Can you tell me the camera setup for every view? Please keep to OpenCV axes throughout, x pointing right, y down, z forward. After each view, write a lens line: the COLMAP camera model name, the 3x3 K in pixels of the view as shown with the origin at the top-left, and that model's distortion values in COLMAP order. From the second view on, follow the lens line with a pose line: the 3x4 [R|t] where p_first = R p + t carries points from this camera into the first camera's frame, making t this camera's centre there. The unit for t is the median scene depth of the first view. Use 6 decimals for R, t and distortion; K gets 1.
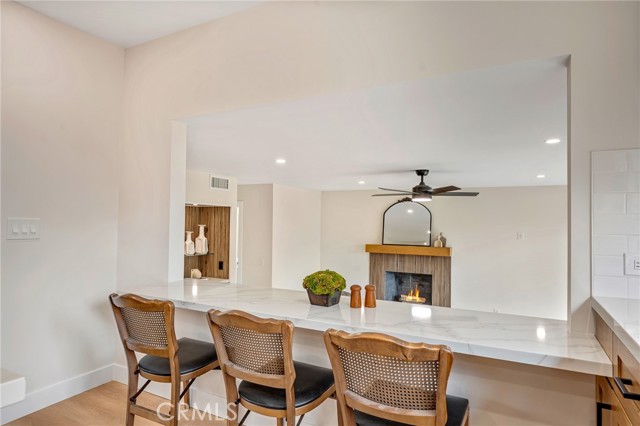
lens RADIAL K [[384.6, 0, 321.0], [0, 384.6, 214.3], [0, 0, 1]] dist [0.003532, 0.000534]
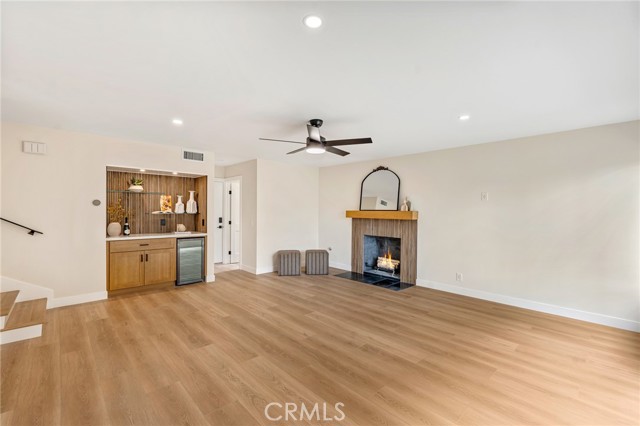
lens RADIAL K [[280.7, 0, 319.7], [0, 280.7, 207.0], [0, 0, 1]] dist [-0.004561, 0.000109]
pose [[0.945566, -0.010025, -0.325275, 0.328896], [0.011605, 0.999928, 0.002915, 0.068255], [0.325222, -0.006531, 0.945615, 0.208232]]
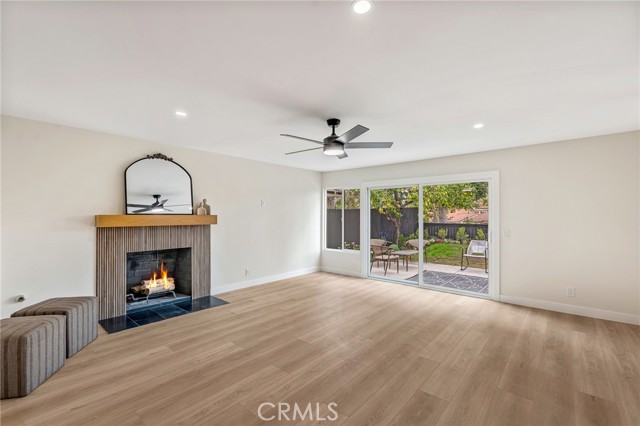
lens RADIAL K [[280.7, 0, 319.7], [0, 280.7, 211.0], [0, 0, 1]] dist [-0.004561, 0.000109]
pose [[0.232432, -0.001031, 0.972612, -0.262460], [-0.020419, 0.999774, 0.005940, 0.064967], [-0.972398, -0.021240, 0.232358, 0.569345]]
